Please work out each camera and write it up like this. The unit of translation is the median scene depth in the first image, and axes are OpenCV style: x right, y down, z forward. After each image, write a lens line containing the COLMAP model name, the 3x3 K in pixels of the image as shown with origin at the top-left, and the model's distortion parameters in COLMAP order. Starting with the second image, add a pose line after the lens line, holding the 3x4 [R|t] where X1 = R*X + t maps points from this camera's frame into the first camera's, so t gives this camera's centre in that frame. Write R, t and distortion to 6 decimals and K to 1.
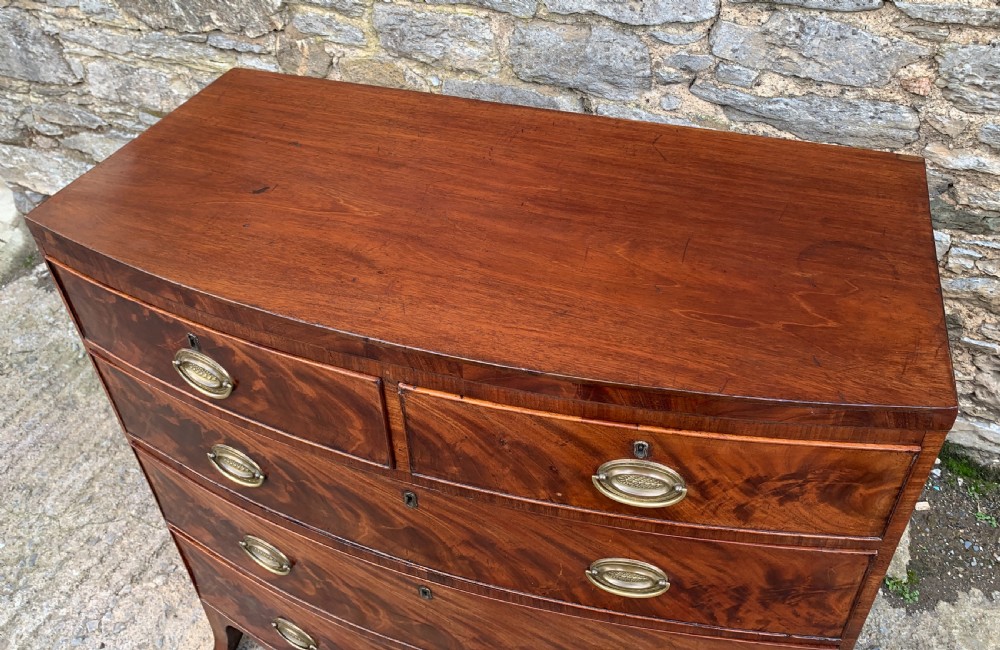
lens RADIAL K [[811.4, 0, 510.2], [0, 811.4, 238.3], [0, 0, 1]] dist [0.041228, -0.047264]
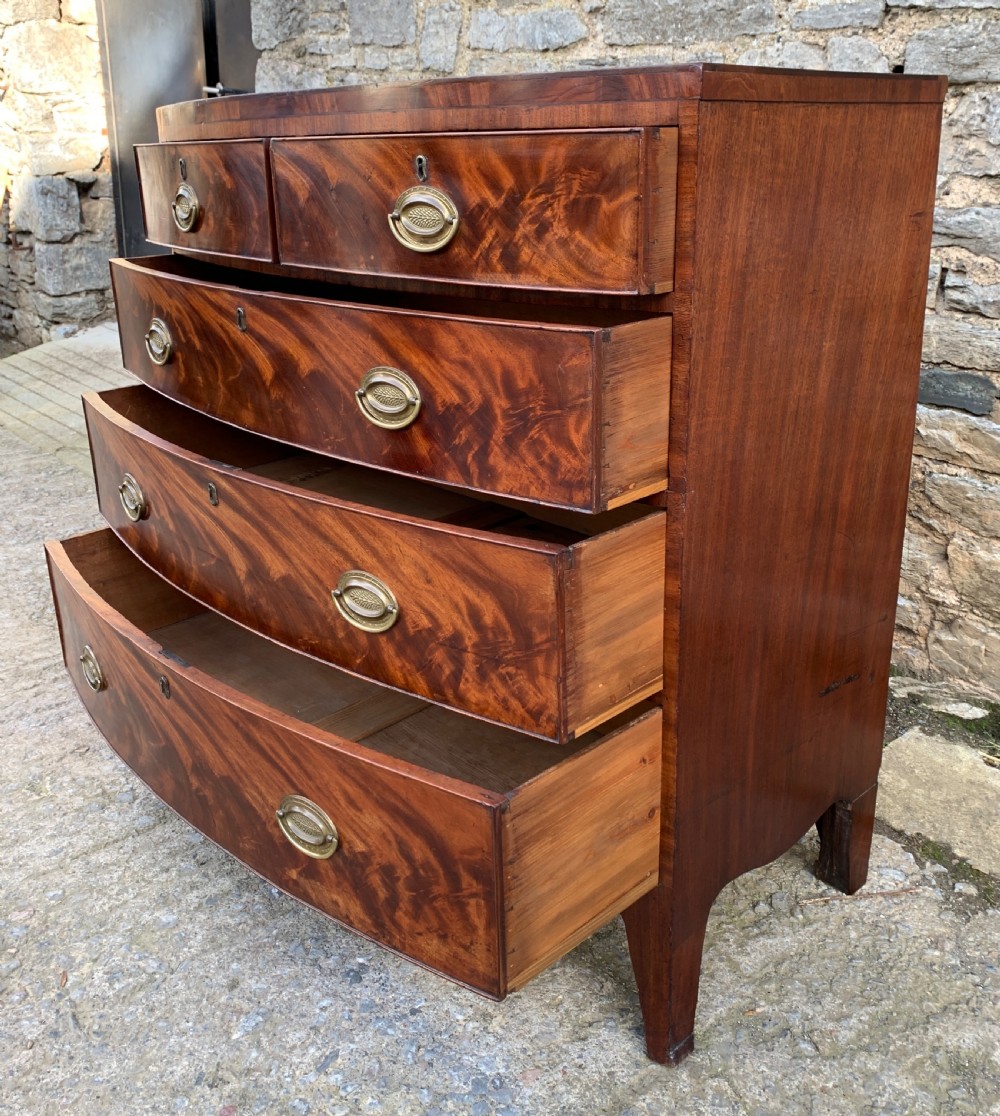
lens RADIAL K [[1088.8, 0, 523.5], [0, 1088.8, 479.7], [0, 0, 1]] dist [0.017155, 0.000000]
pose [[0.879269, 0.149223, -0.452348, 0.490185], [-0.286815, 0.924063, -0.252673, 0.503982], [0.380294, 0.351908, 0.855300, -0.010743]]
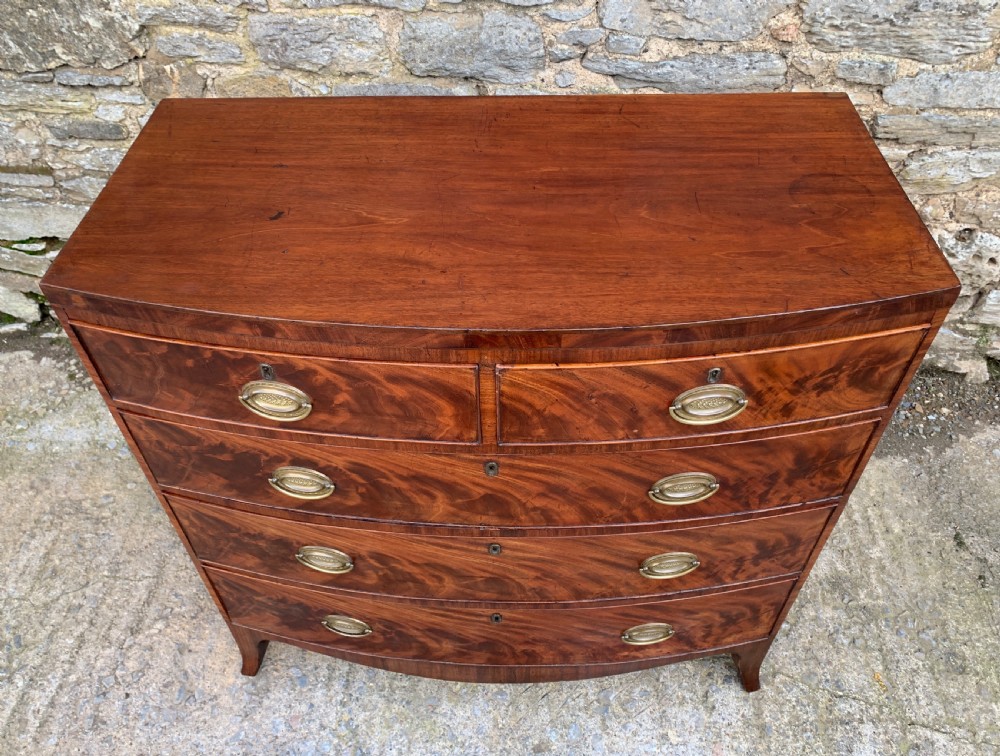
lens RADIAL K [[788.5, 0, 478.4], [0, 788.5, 355.2], [0, 0, 1]] dist [0.022677, -0.015089]
pose [[0.959729, -0.200637, 0.196633, -0.201885], [0.169675, 0.971845, 0.163484, -0.006622], [-0.223898, -0.123537, 0.966751, -0.010890]]
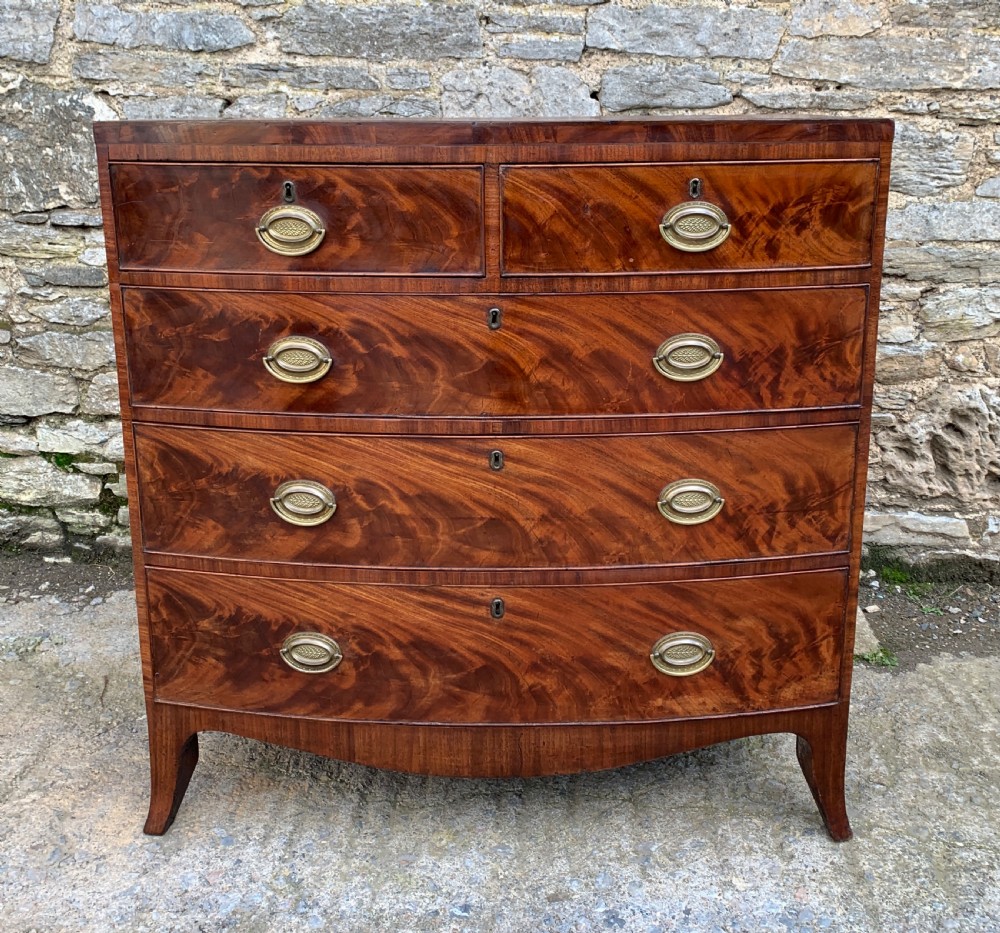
lens RADIAL K [[1111.0, 0, 514.6], [0, 1111.0, 375.1], [0, 0, 1]] dist [0.027348, 0.000000]
pose [[0.951015, -0.050802, 0.304944, -0.355542], [0.166128, 0.915858, -0.365520, 0.599940], [-0.260716, 0.398275, 0.879434, -0.197375]]
